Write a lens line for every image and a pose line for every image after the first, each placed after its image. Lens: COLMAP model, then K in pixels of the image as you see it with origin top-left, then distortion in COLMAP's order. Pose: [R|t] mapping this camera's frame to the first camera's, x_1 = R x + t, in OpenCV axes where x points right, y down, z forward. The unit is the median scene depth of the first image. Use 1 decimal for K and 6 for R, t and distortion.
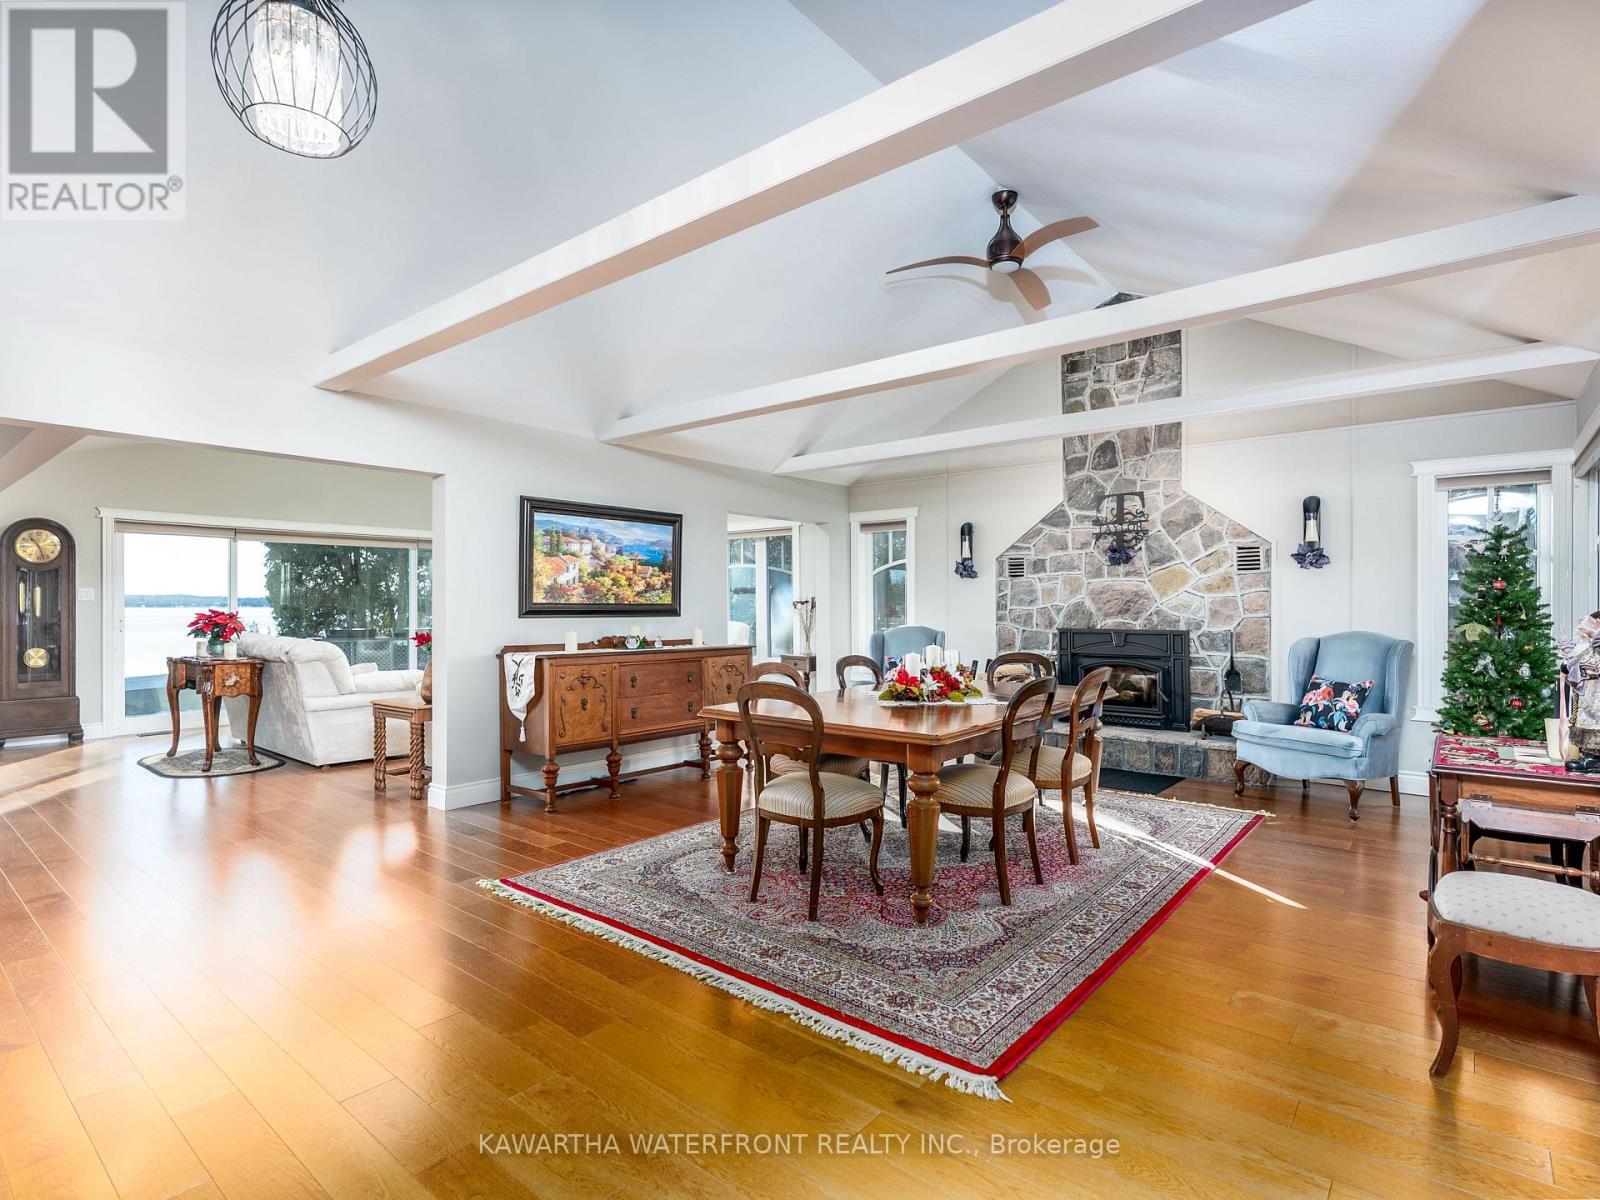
lens RADIAL K [[825.4, 0, 795.2], [0, 825.4, 608.7], [0, 0, 1]] dist [-0.006435, 0.000809]
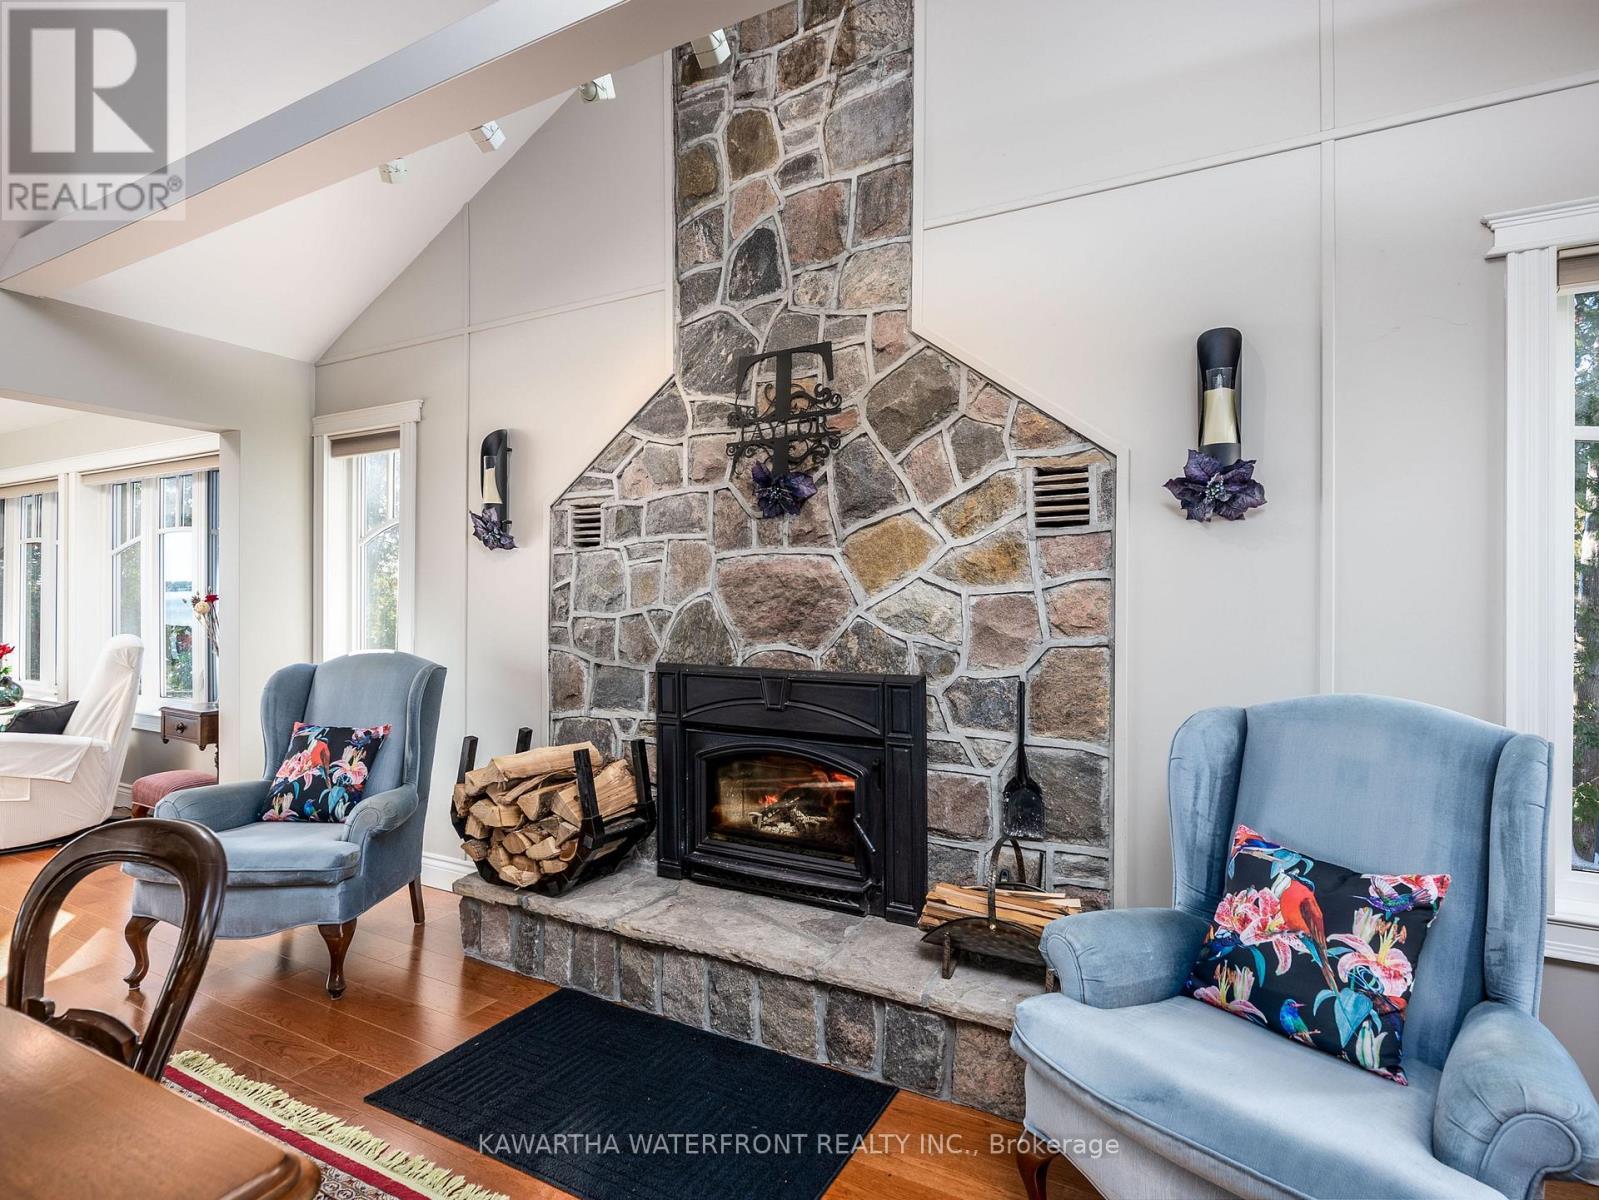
lens RADIAL K [[824.9, 0, 794.7], [0, 824.9, 608.6], [0, 0, 1]] dist [-0.006435, 0.000809]
pose [[0.979319, 0.000750, 0.202323, 0.318984], [-0.002726, 0.999951, 0.009488, -0.009844], [-0.202306, -0.009843, 0.979273, 0.590299]]
